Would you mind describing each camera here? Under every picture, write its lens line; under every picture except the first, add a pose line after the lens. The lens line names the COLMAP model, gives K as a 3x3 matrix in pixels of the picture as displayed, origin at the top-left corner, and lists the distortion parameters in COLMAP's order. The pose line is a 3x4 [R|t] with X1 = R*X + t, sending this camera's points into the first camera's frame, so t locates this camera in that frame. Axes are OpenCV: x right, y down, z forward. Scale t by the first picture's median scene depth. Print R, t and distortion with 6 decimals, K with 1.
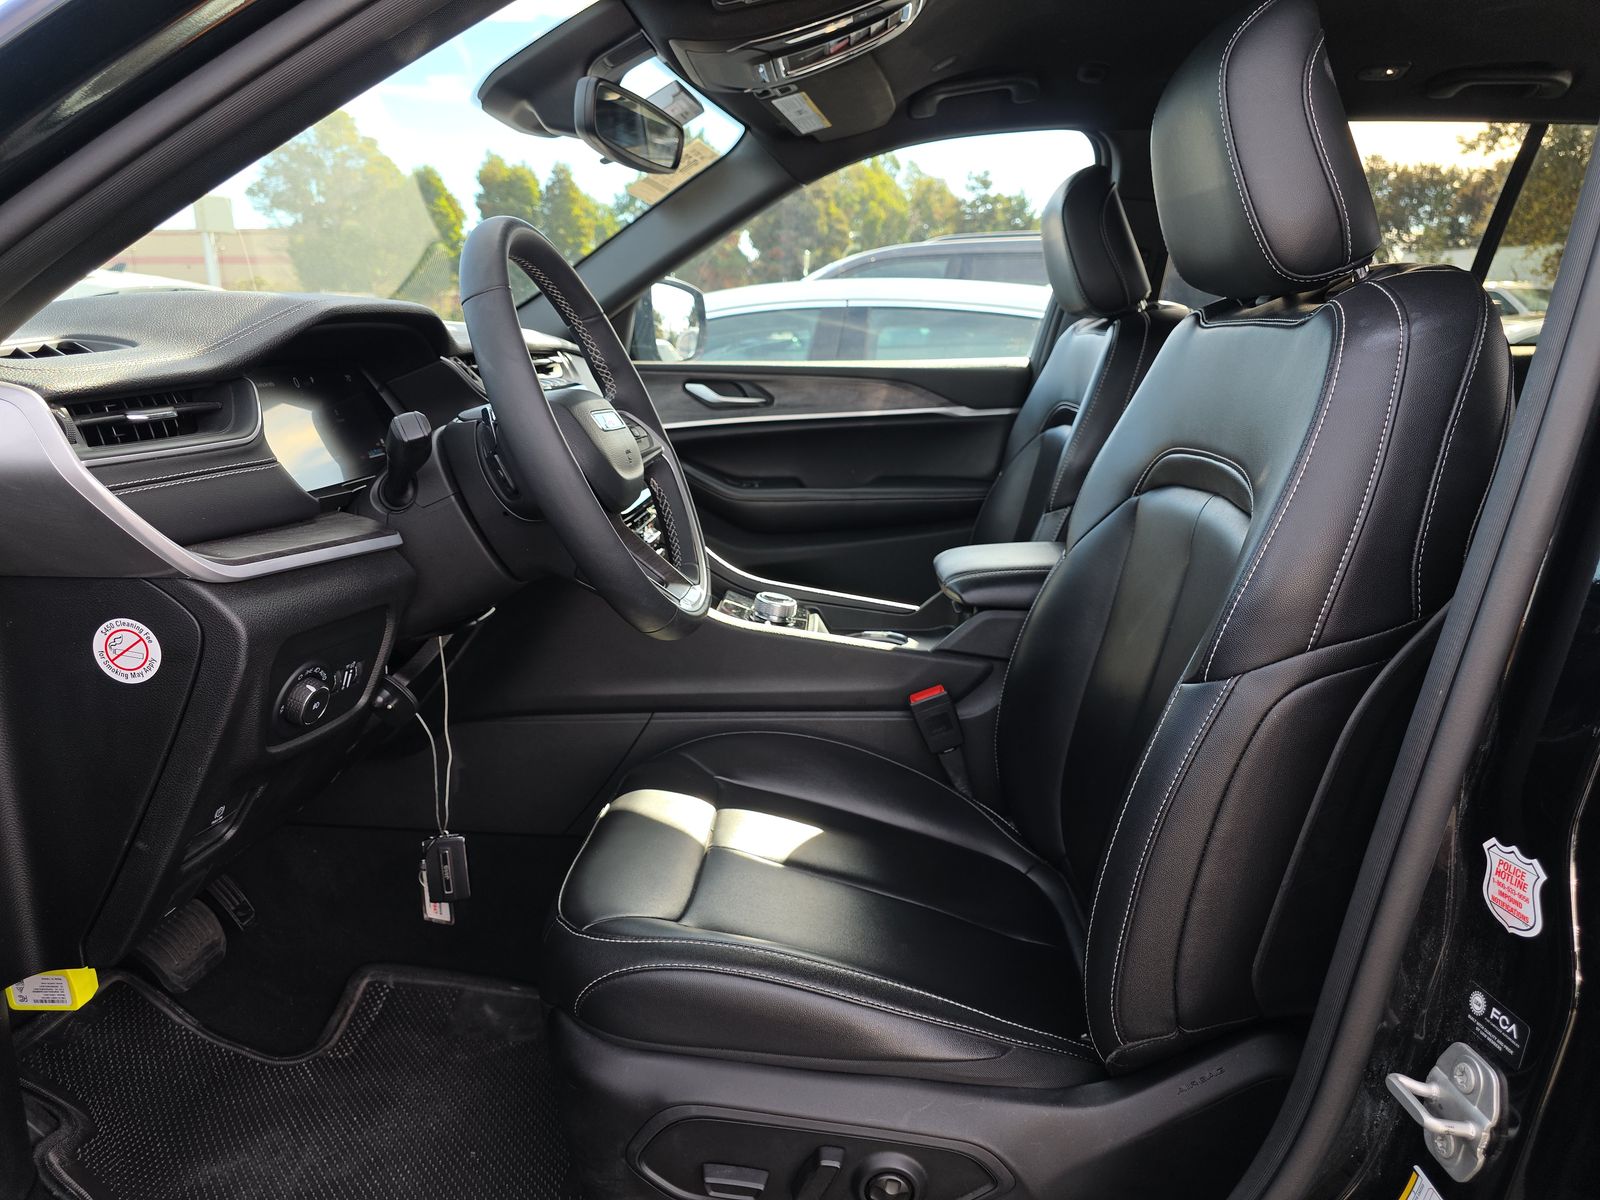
lens RADIAL K [[1076.5, 0, 800.0], [0, 1076.5, 600.0], [0, 0, 1]] dist [0.037281, -0.037705]
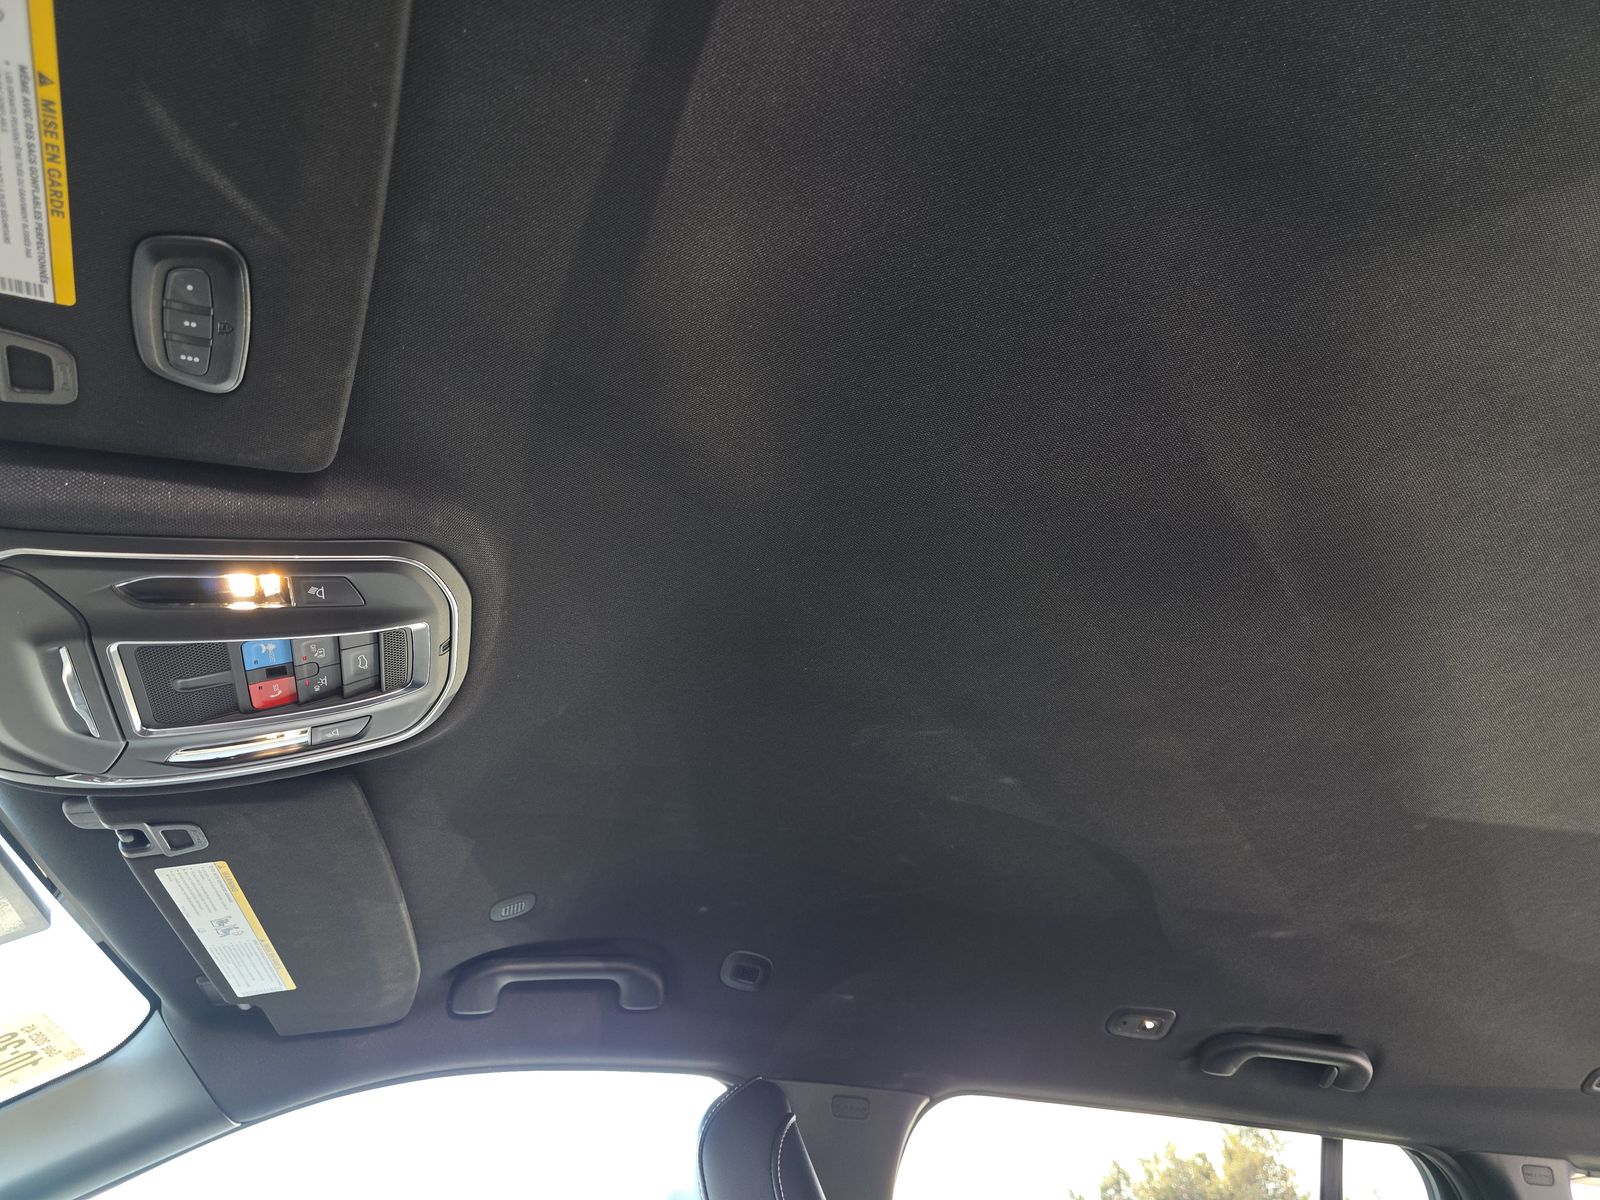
lens RADIAL K [[1076.5, 0, 800.0], [0, 1076.5, 600.0], [0, 0, 1]] dist [0.037281, -0.037705]
pose [[0.945431, 0.225206, 0.235463, 0.096887], [0.059211, 0.591884, -0.803845, -0.092946], [-0.320397, 0.773922, 0.546251, 0.458315]]
